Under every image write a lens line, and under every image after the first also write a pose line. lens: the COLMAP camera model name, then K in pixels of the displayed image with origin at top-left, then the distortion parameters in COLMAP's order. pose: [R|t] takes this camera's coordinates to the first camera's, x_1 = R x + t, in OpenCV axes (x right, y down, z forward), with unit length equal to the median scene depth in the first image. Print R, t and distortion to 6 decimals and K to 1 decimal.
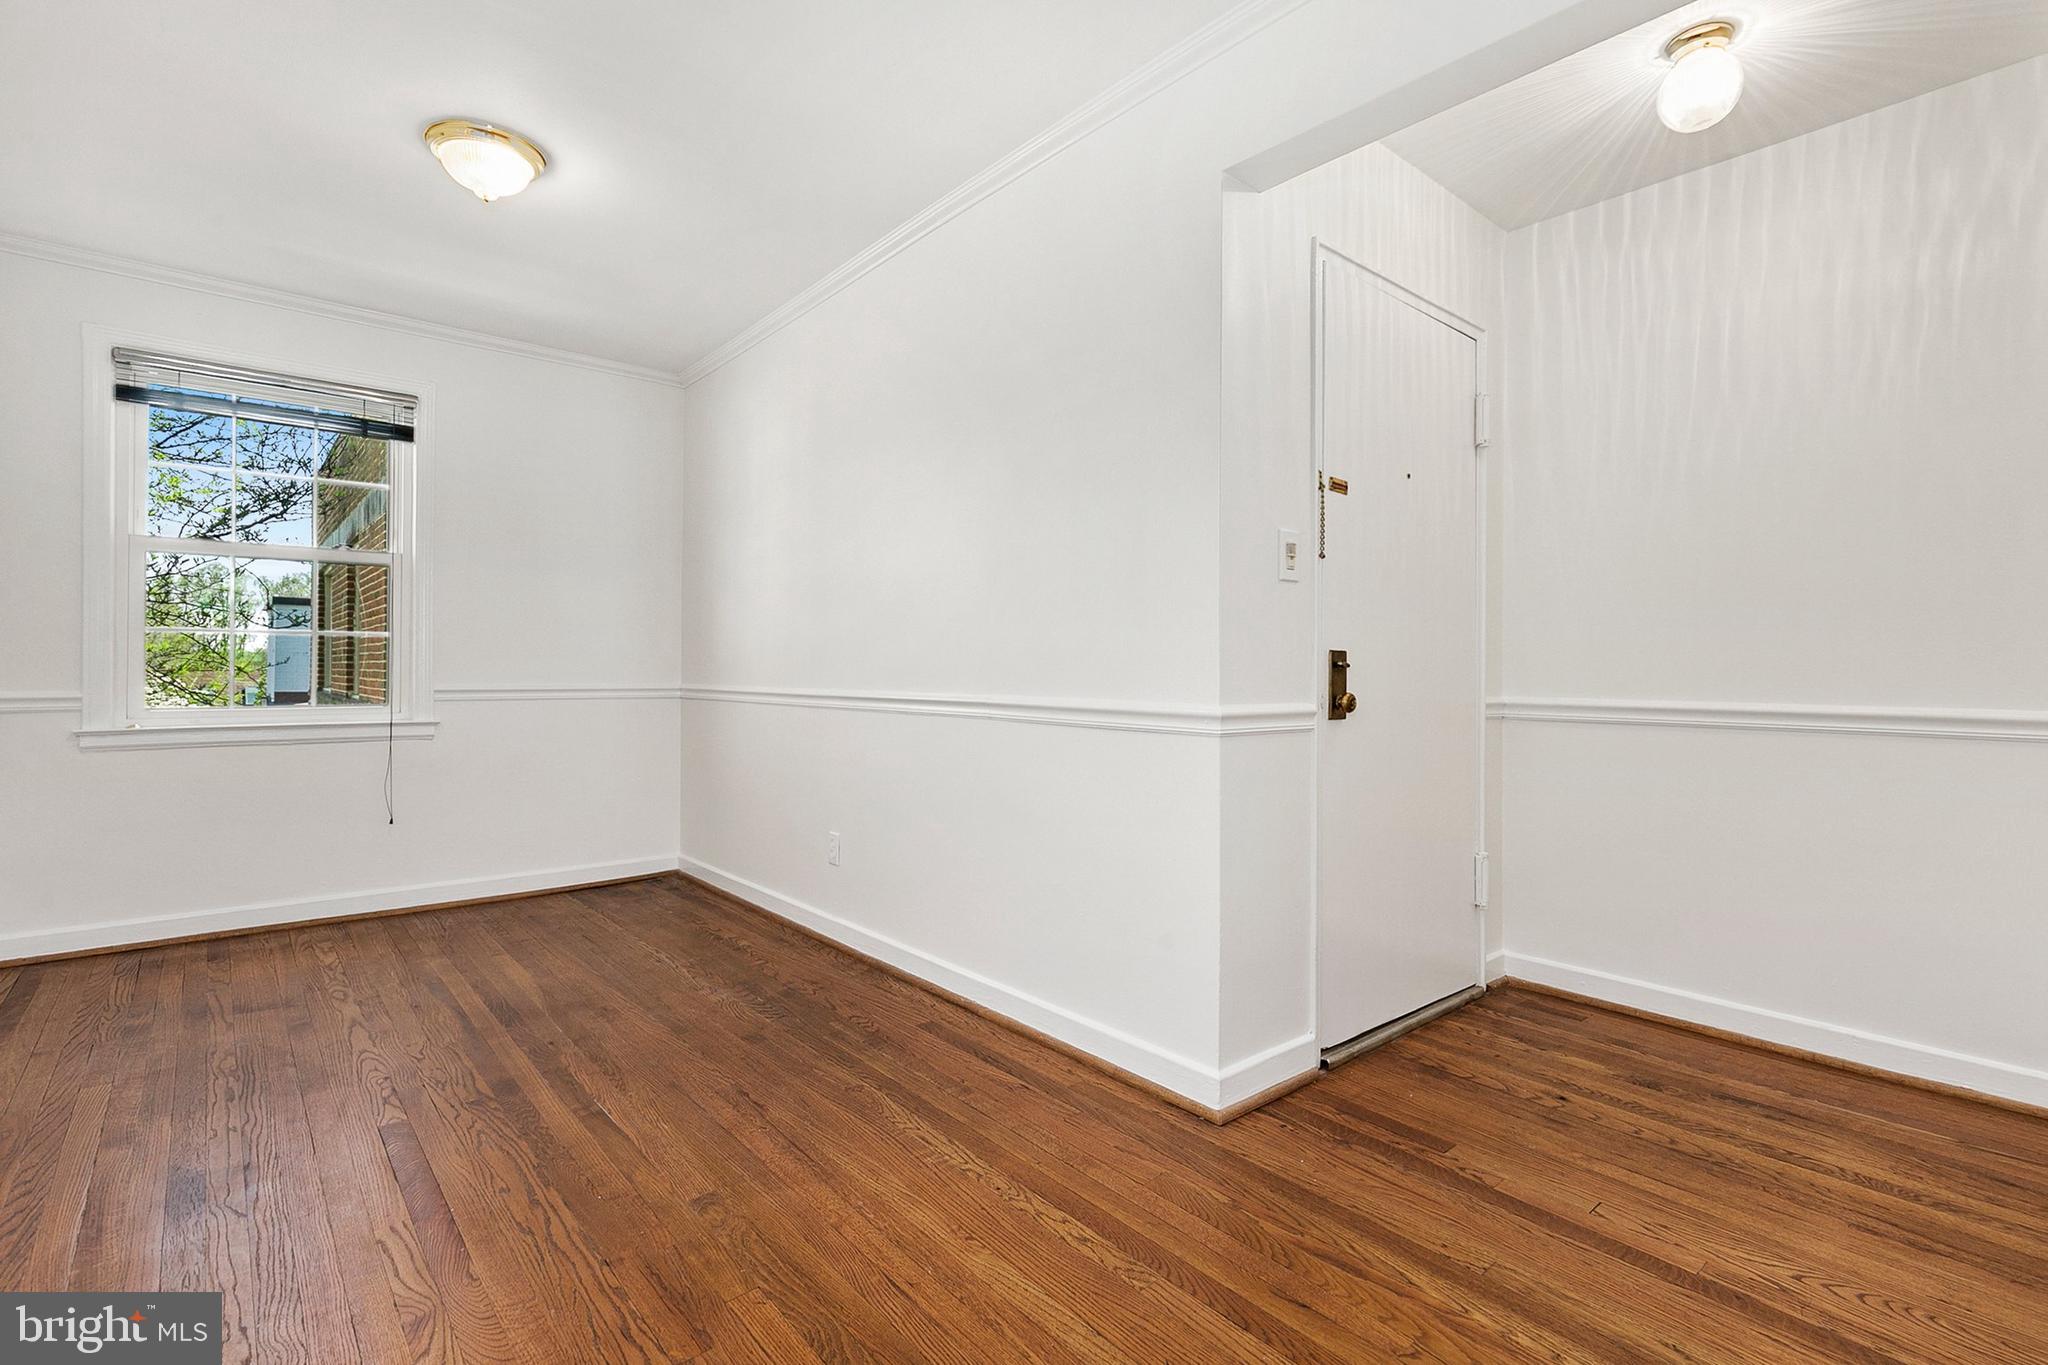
lens RADIAL K [[931.7, 0, 1009.7], [0, 931.7, 662.4], [0, 0, 1]] dist [0.012693, -0.003956]
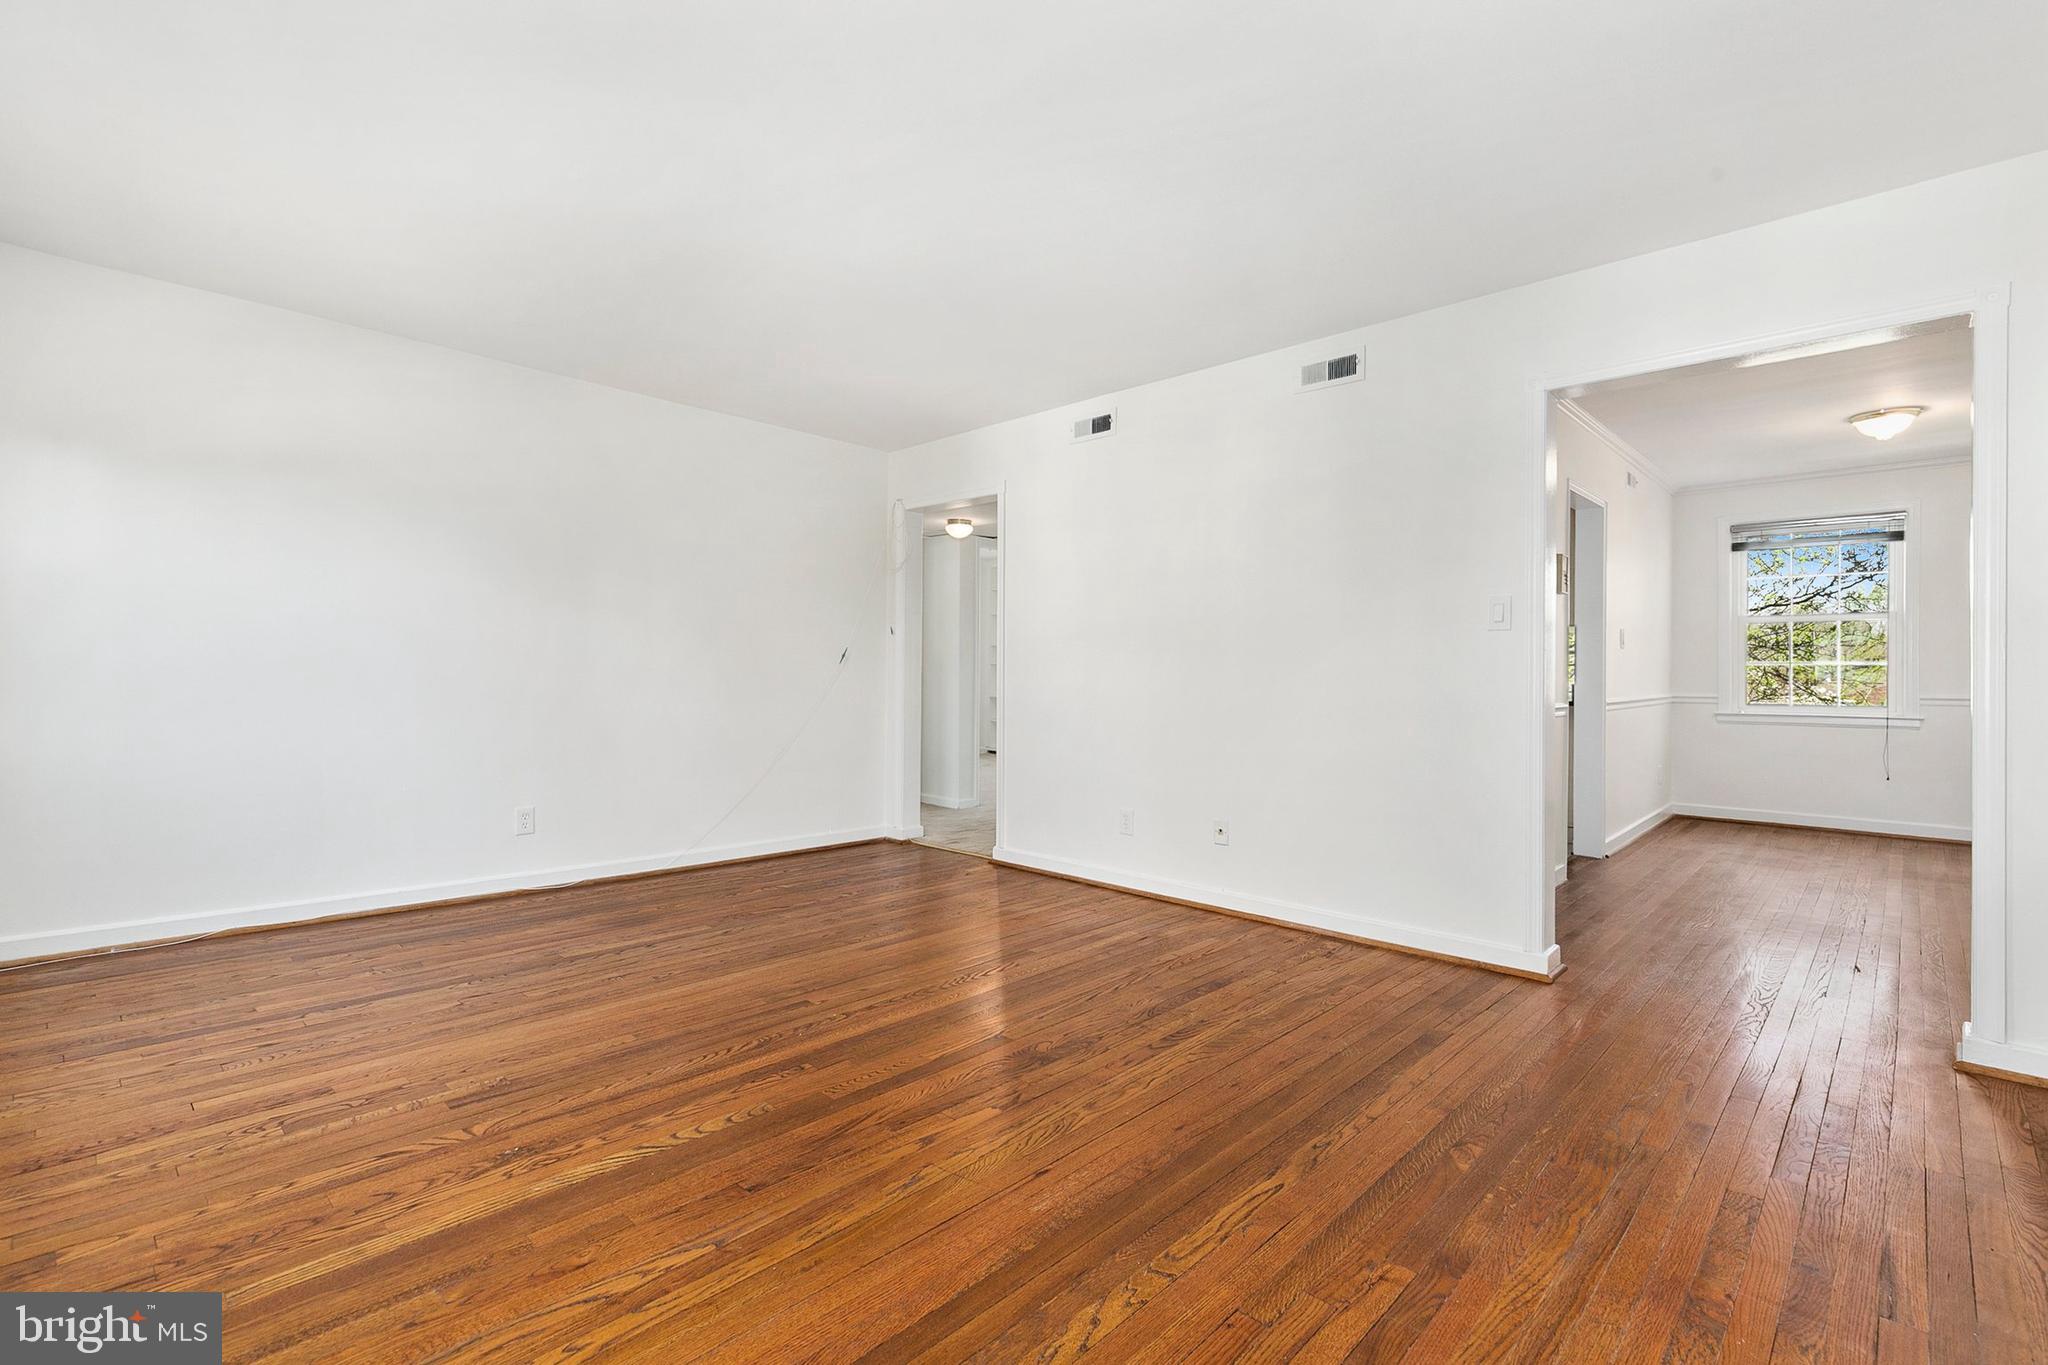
lens RADIAL K [[931.7, 0, 1010.3], [0, 931.7, 677.3], [0, 0, 1]] dist [0.012693, -0.003956]
pose [[0.086575, -0.004076, -0.996237, 1.119219], [0.003799, 0.999986, -0.003762, -0.005847], [0.996238, -0.003459, 0.086589, -0.879277]]
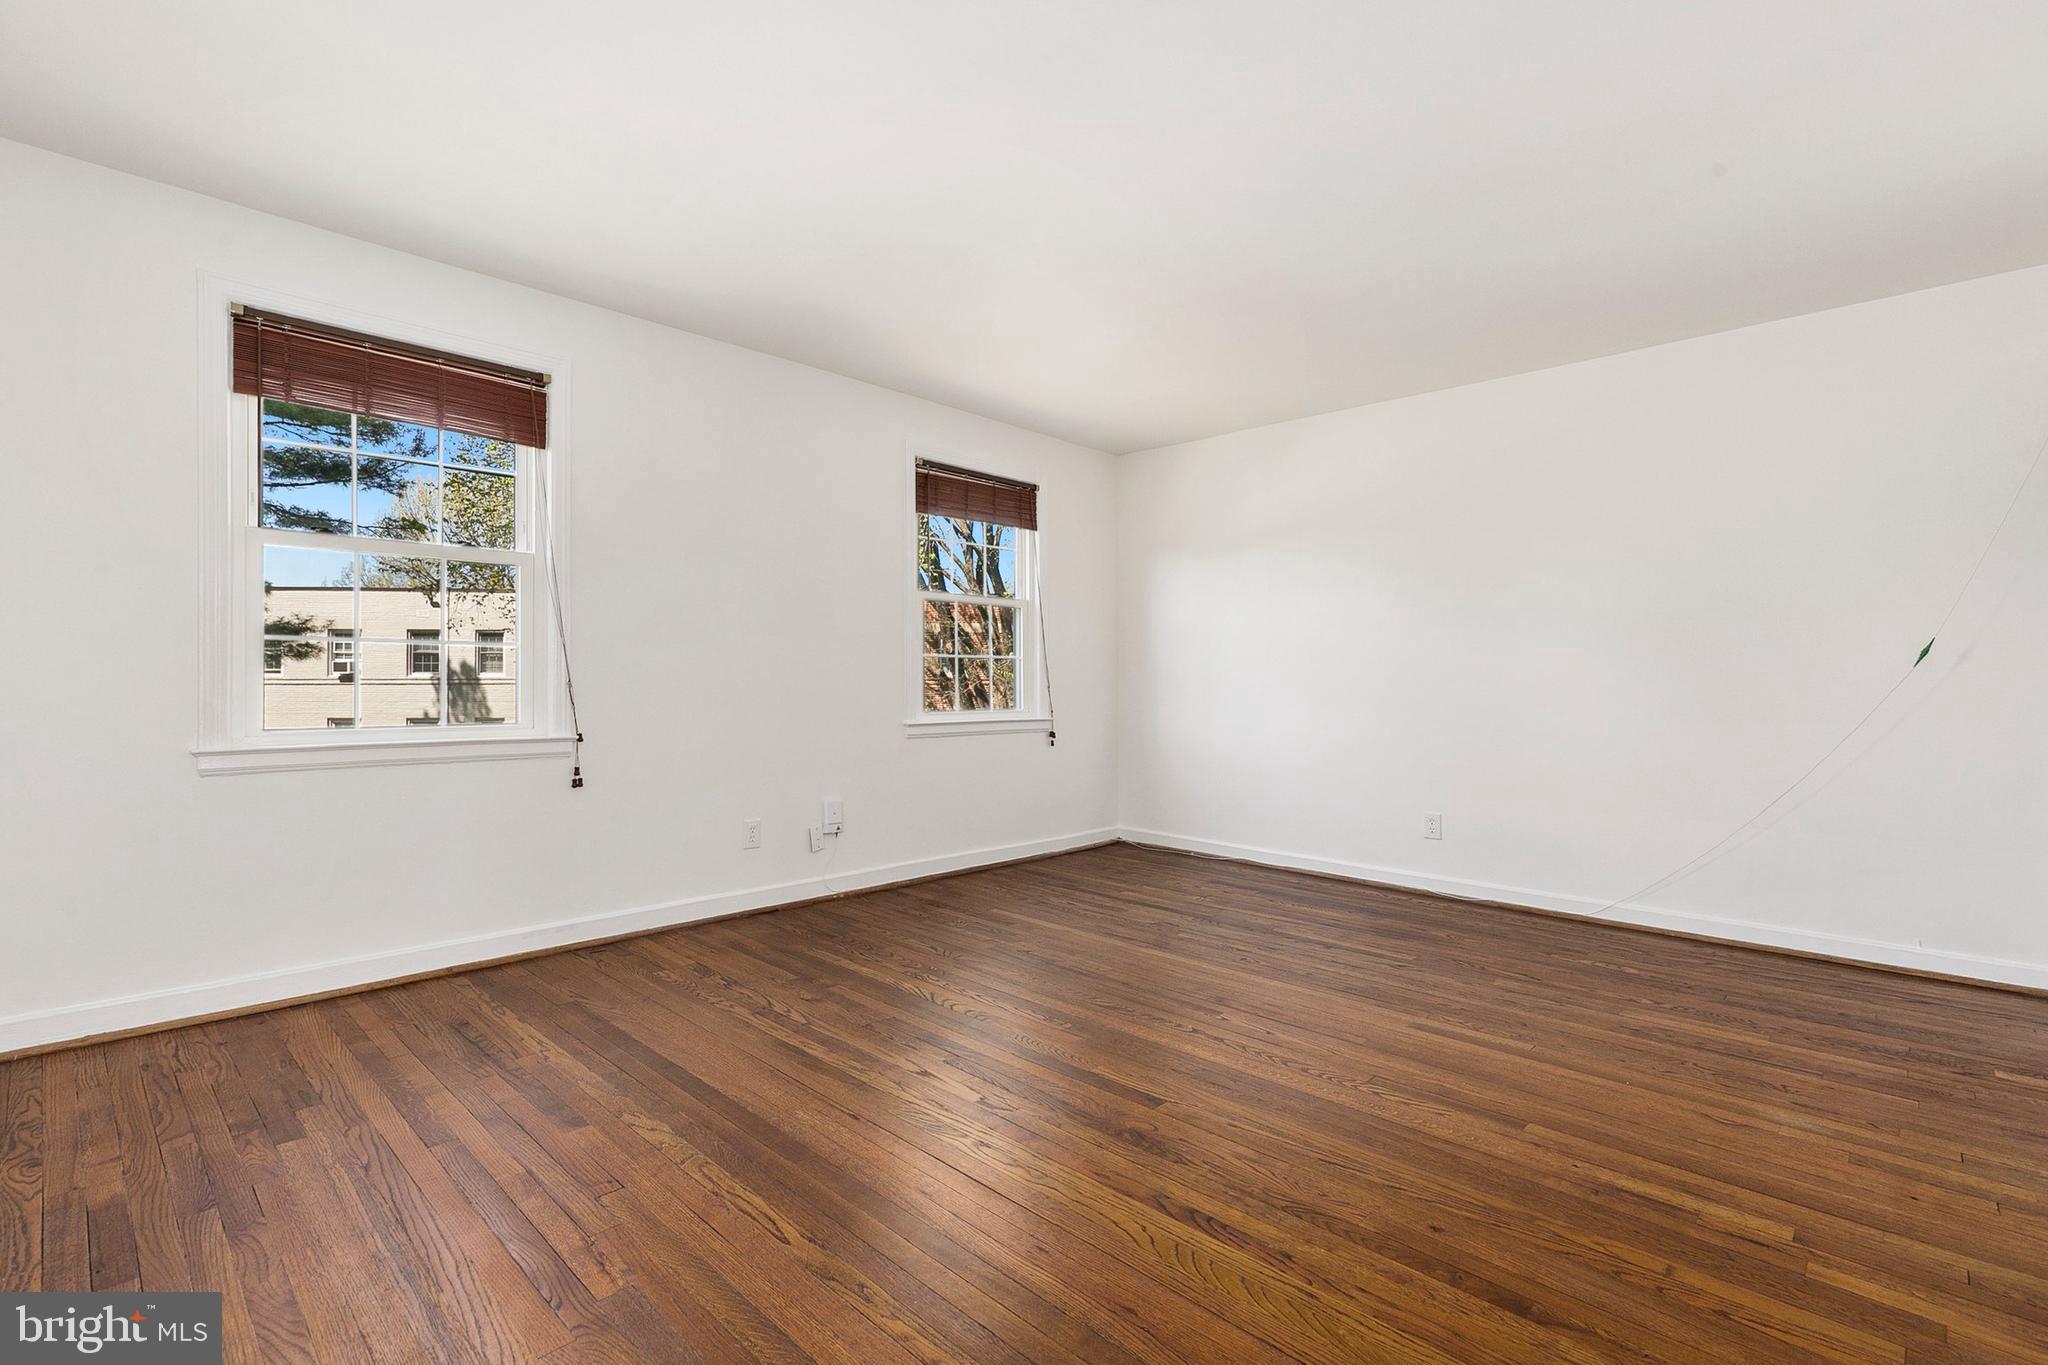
lens RADIAL K [[931.7, 0, 1032.7], [0, 931.7, 683.9], [0, 0, 1]] dist [0.012693, -0.003956]
pose [[-0.996242, -0.010205, -0.086010, 0.352004], [-0.009169, 0.999881, -0.012435, 0.002276], [0.086126, -0.011600, -0.996217, 0.004328]]
